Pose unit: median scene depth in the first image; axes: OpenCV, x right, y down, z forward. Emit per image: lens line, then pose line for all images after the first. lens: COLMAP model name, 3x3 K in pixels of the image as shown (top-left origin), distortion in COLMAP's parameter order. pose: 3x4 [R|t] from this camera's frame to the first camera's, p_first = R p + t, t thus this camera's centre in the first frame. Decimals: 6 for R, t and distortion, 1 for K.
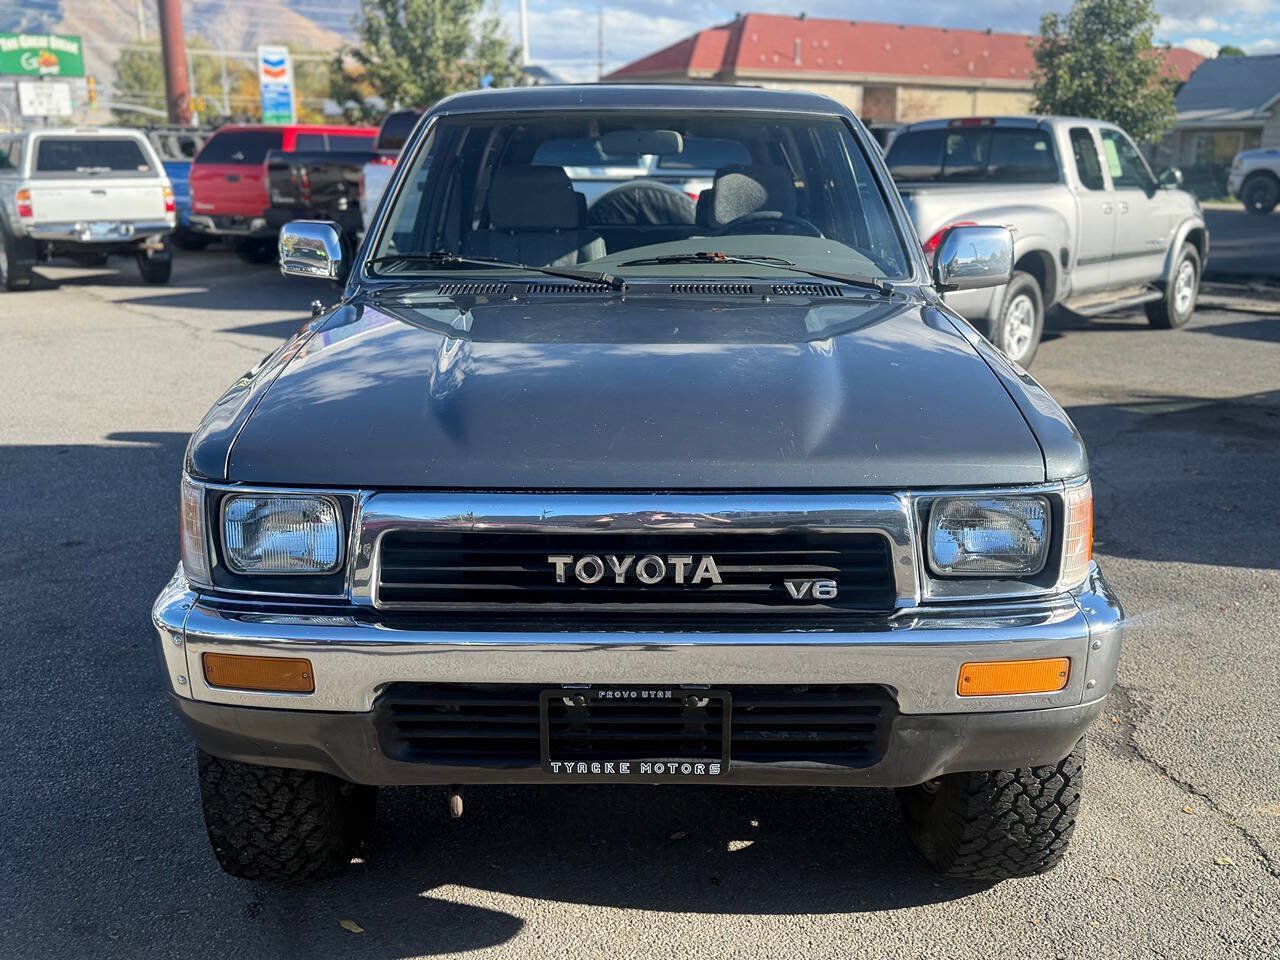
lens RADIAL K [[1258.4, 0, 635.3], [0, 1258.4, 477.7], [0, 0, 1]] dist [0.169922, -0.358122]
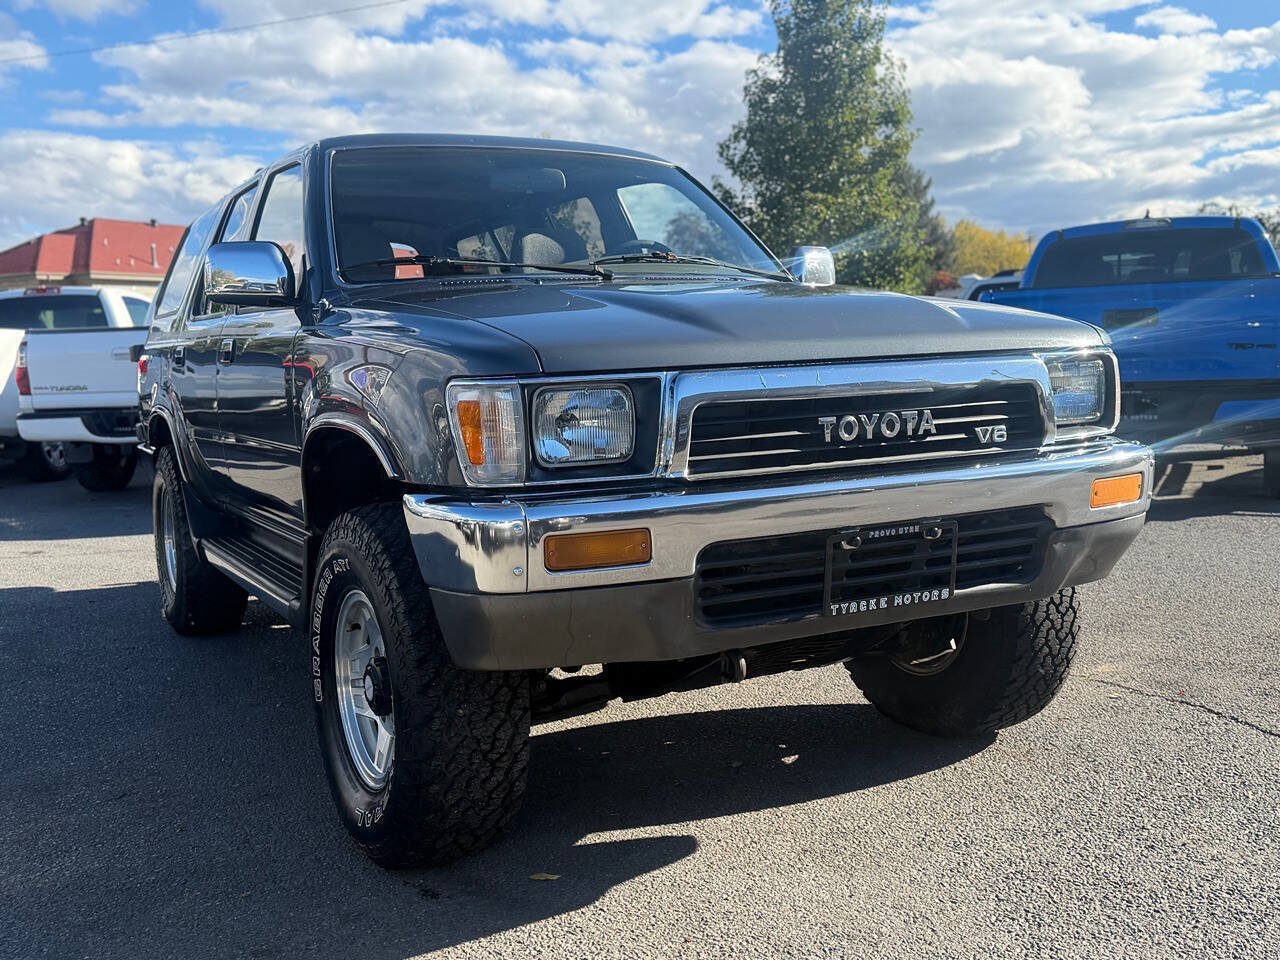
lens RADIAL K [[1258.4, 0, 635.3], [0, 1258.4, 477.7], [0, 0, 1]] dist [0.169922, -0.358122]
pose [[0.879570, -0.081243, 0.468781, -0.728839], [0.153702, 0.981001, -0.118375, 0.216160], [-0.450258, 0.176172, 0.875346, 0.070820]]
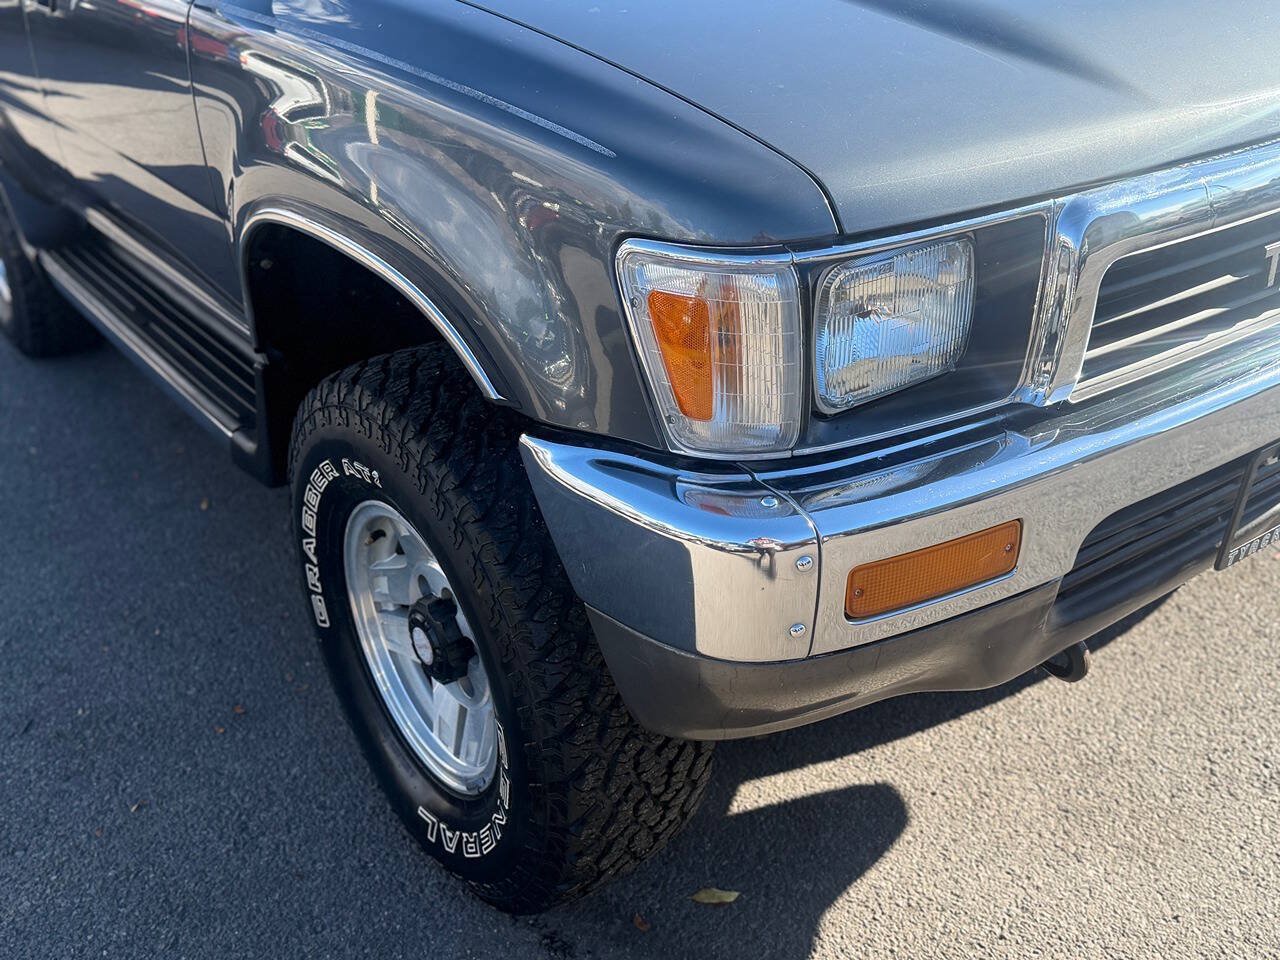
lens RADIAL K [[1258.4, 0, 635.3], [0, 1258.4, 477.7], [0, 0, 1]] dist [0.169922, -0.358122]
pose [[0.810078, -0.295276, 0.506543, -0.652154], [0.183793, 0.948272, 0.258843, -0.050483], [-0.556771, -0.116584, 0.822444, 0.607788]]
